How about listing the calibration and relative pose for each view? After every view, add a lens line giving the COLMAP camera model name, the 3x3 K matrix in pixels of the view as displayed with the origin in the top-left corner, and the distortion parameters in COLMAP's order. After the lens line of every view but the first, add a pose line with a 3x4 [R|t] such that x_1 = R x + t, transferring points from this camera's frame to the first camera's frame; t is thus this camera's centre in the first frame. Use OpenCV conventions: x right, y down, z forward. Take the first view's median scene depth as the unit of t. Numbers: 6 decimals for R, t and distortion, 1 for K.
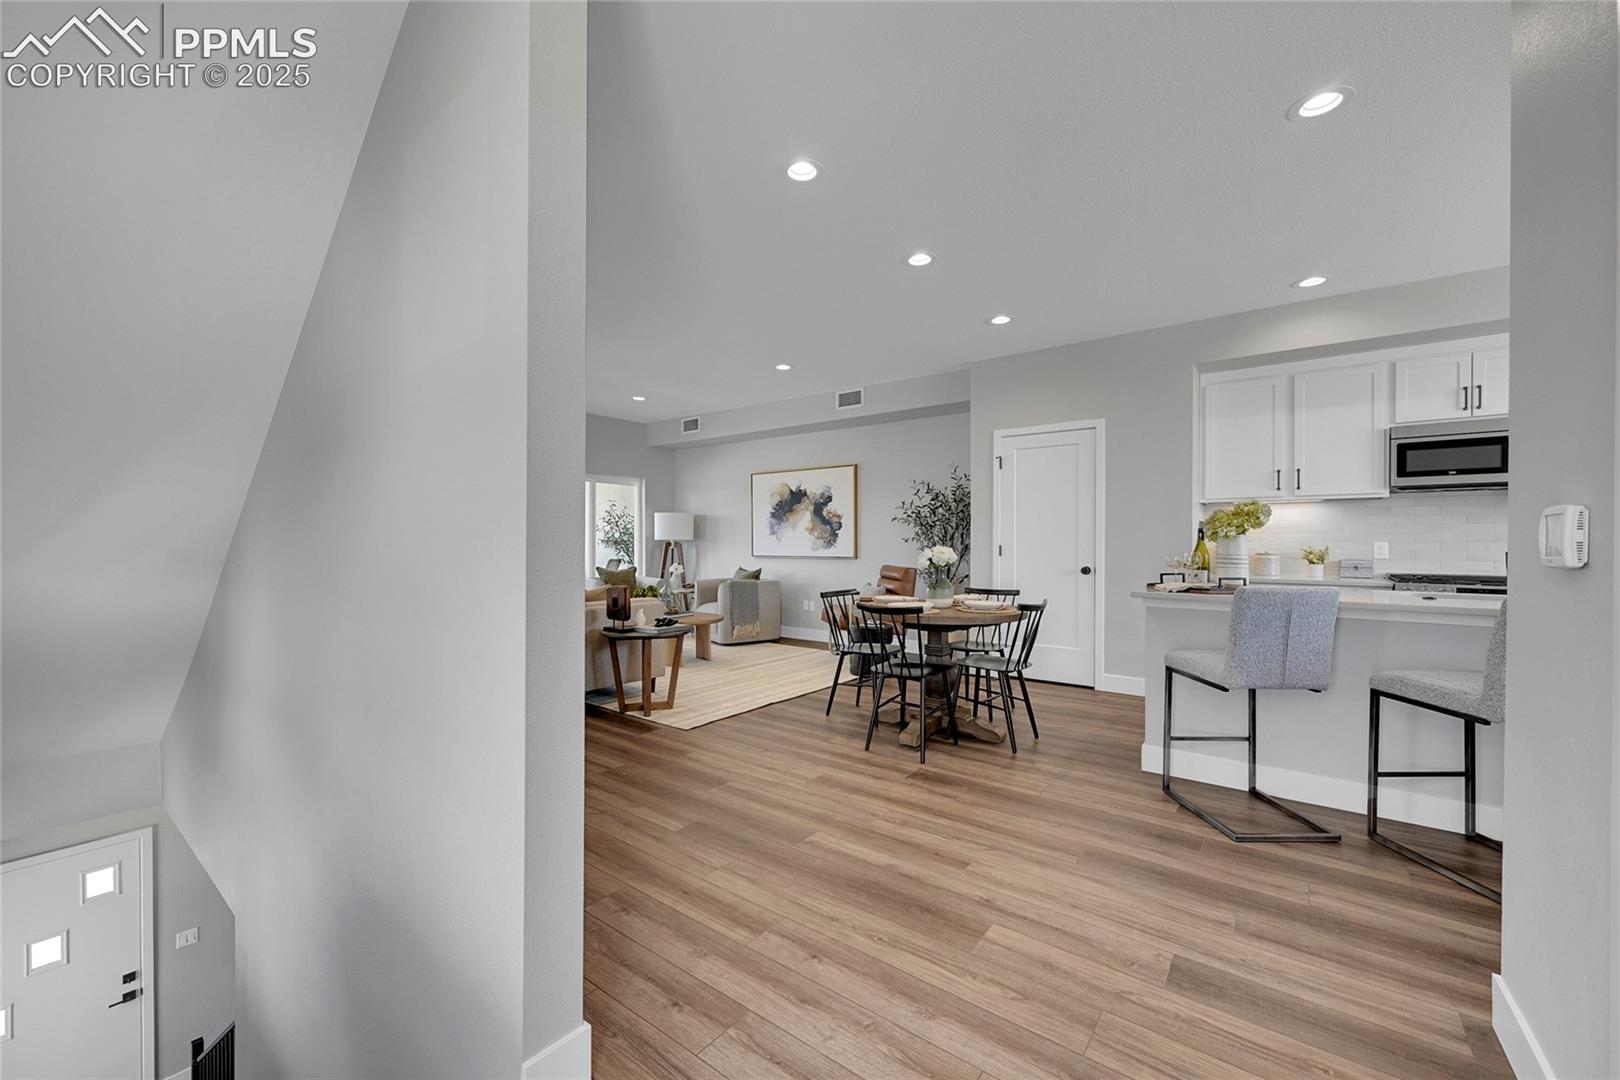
lens RADIAL K [[637.1, 0, 809.2], [0, 637.1, 544.7], [0, 0, 1]] dist [-0.000456, 0.000024]
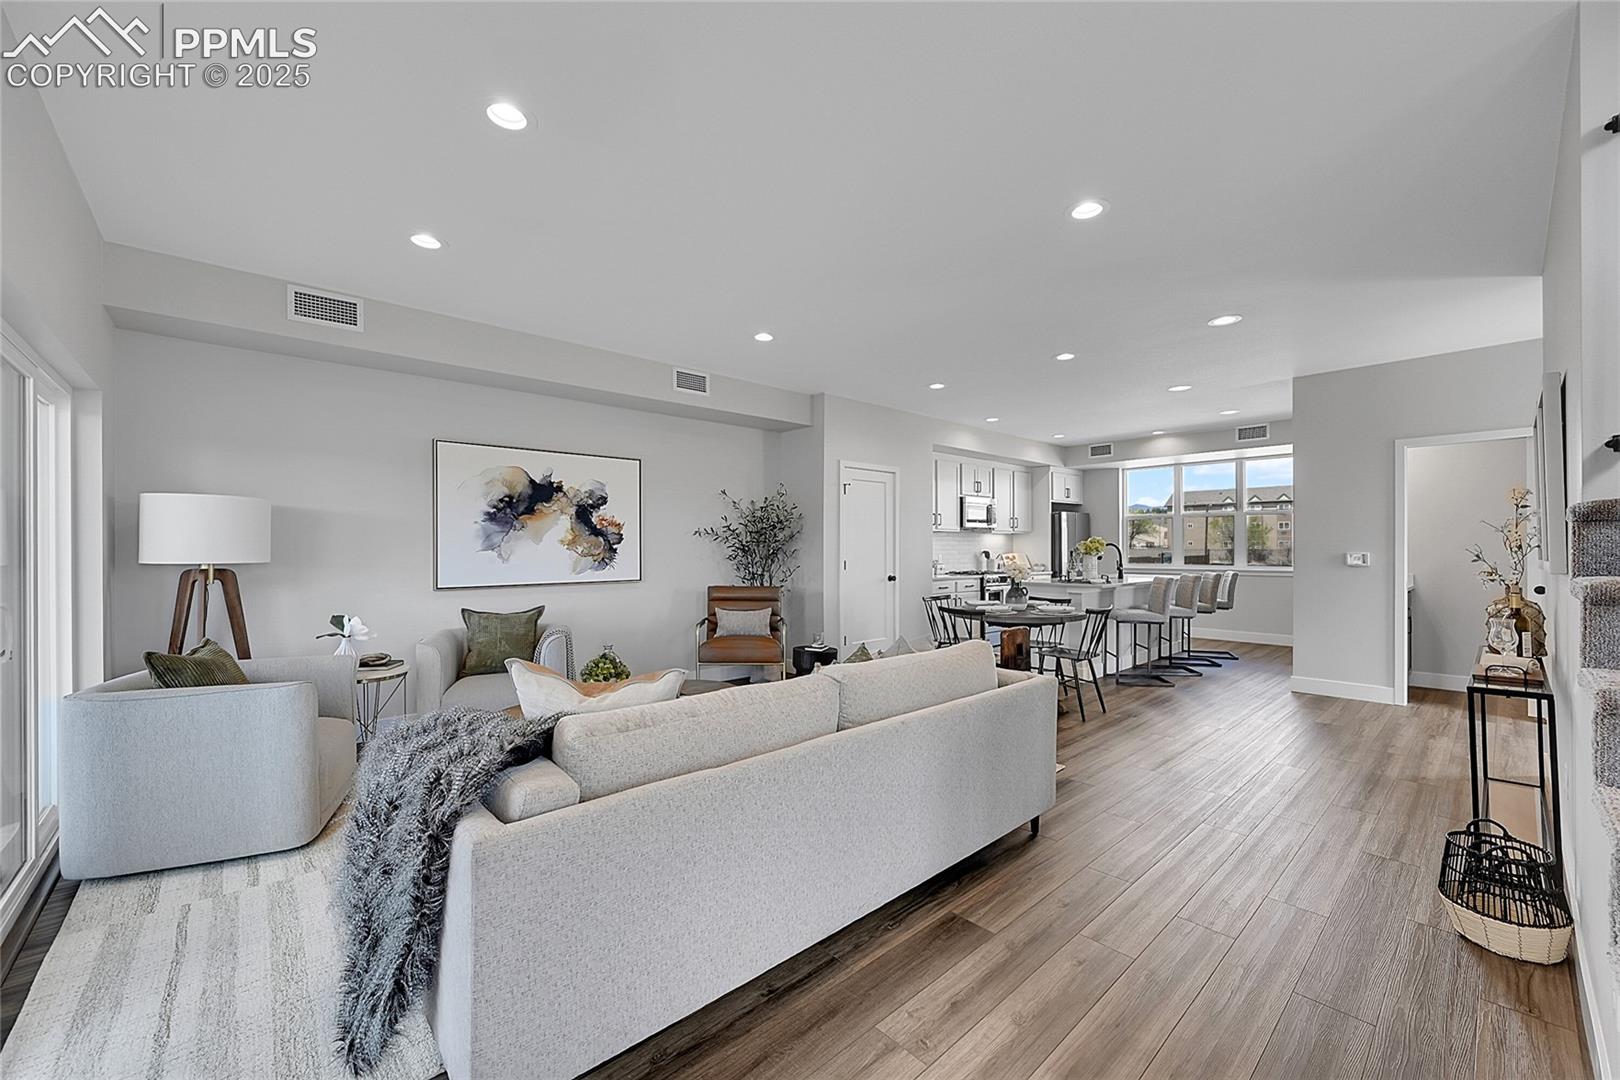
lens RADIAL K [[637.1, 0, 812.8], [0, 637.1, 544.4], [0, 0, 1]] dist [-0.000456, 0.000024]
pose [[0.171996, 0.001267, 0.985097, -0.708381], [0.003508, 0.999992, -0.001899, -0.022516], [-0.985091, 0.003783, 0.171990, 0.721902]]
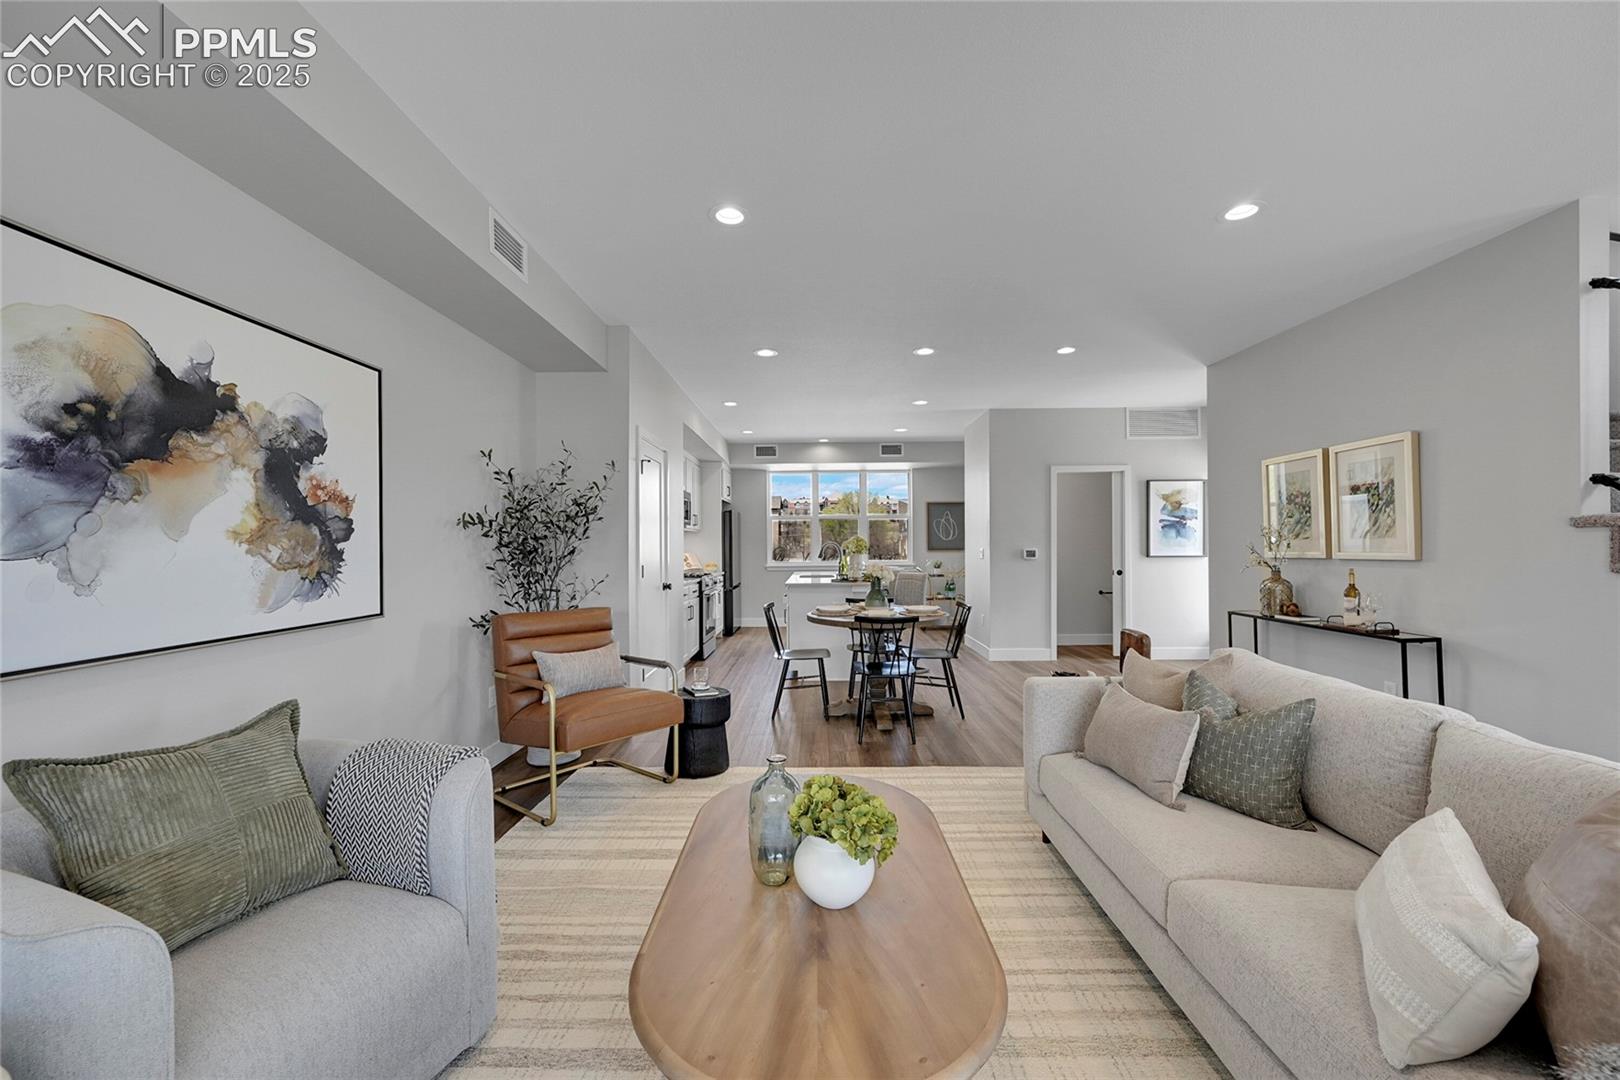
lens RADIAL K [[637.1, 0, 813.5], [0, 637.1, 543.8], [0, 0, 1]] dist [-0.000456, 0.000024]
pose [[-0.604567, 0.003259, 0.796548, -0.422017], [0.006022, 0.999982, 0.000479, -0.022208], [-0.796532, 0.005087, -0.604575, 1.114524]]
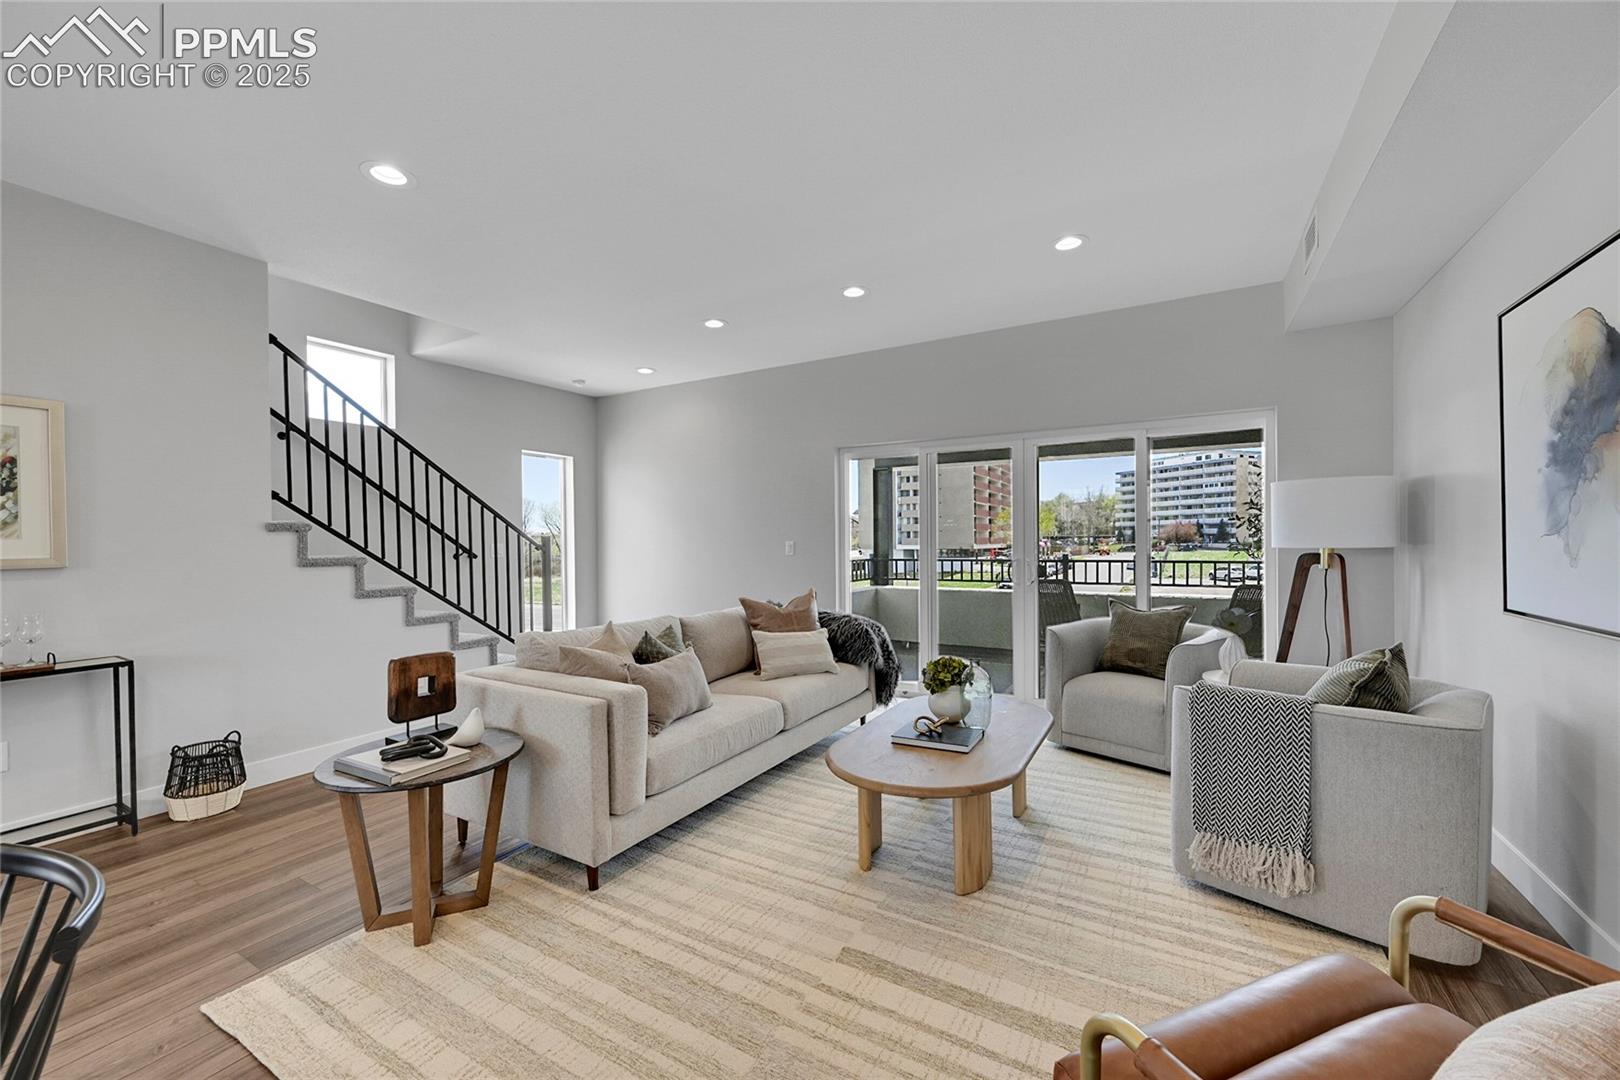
lens RADIAL K [[637.1, 0, 810.2], [0, 637.1, 545.1], [0, 0, 1]] dist [-0.000456, 0.000024]
pose [[0.130598, 0.003615, -0.991429, 0.179340], [0.008277, 0.999955, 0.004736, -0.017704], [0.991401, -0.008825, 0.130562, 0.818736]]
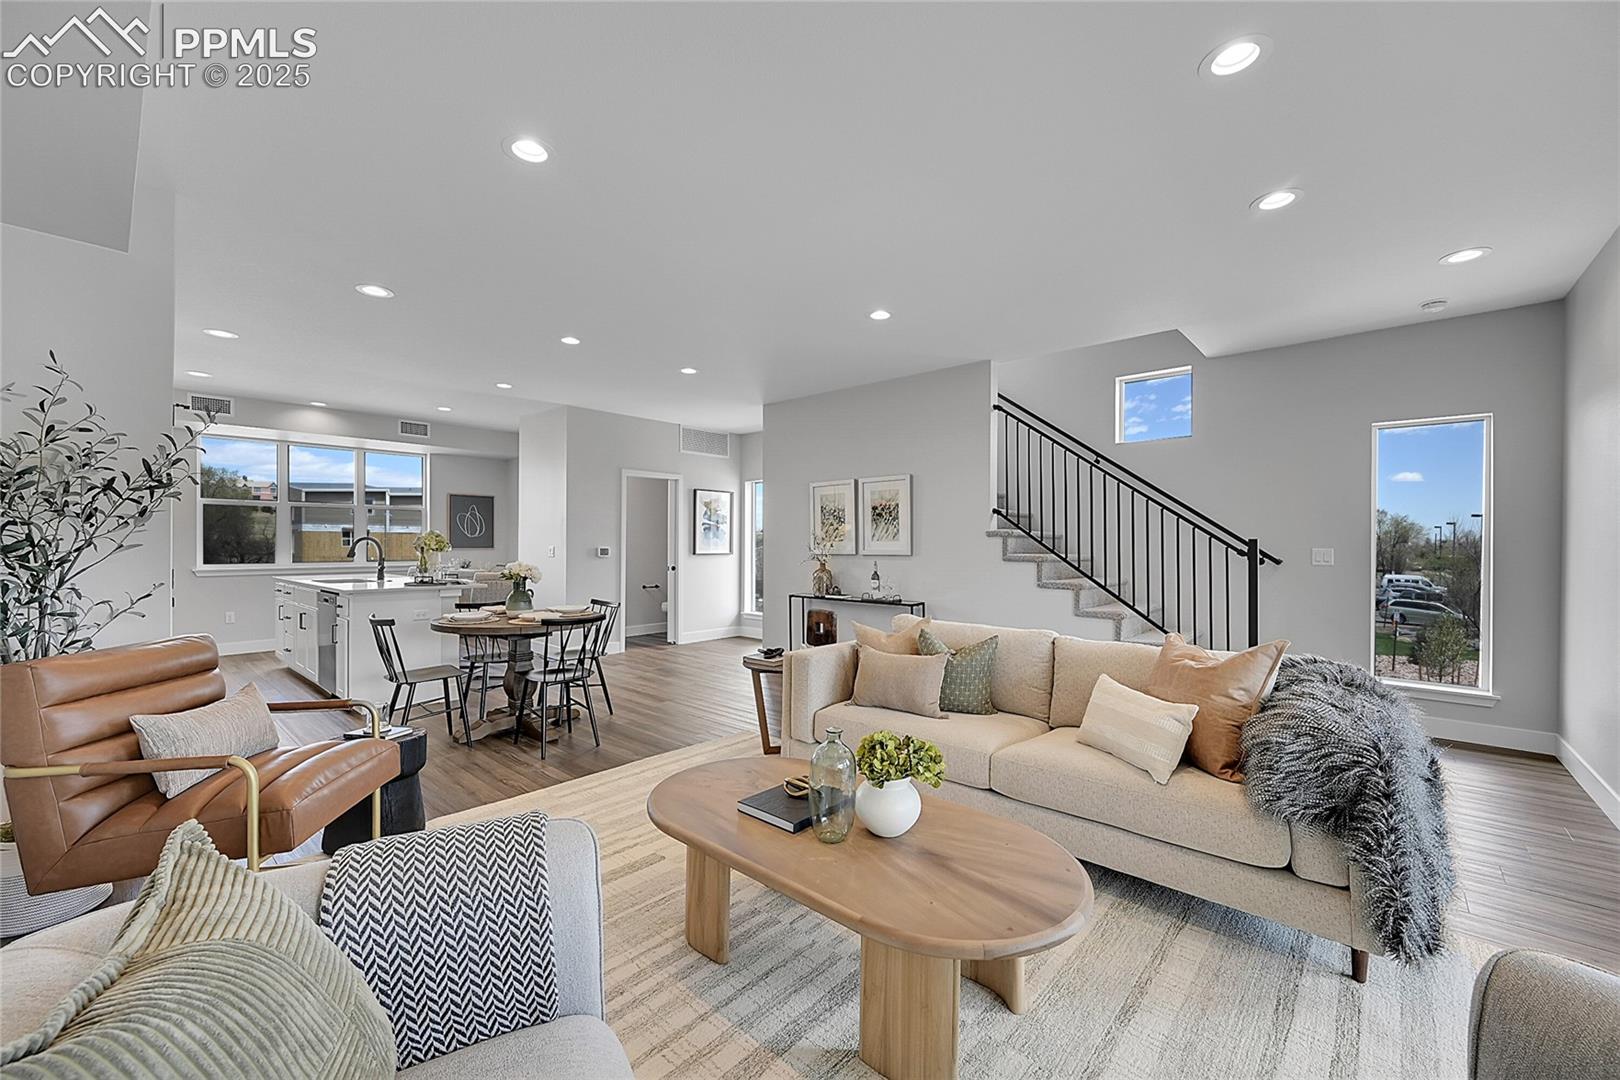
lens RADIAL K [[637.1, 0, 807.5], [0, 637.1, 544.7], [0, 0, 1]] dist [-0.000456, 0.000024]
pose [[-0.996932, -0.006787, 0.077975, -0.229710], [-0.006596, 0.999975, 0.002713, -0.020476], [-0.077991, 0.002191, -0.996952, 1.252988]]
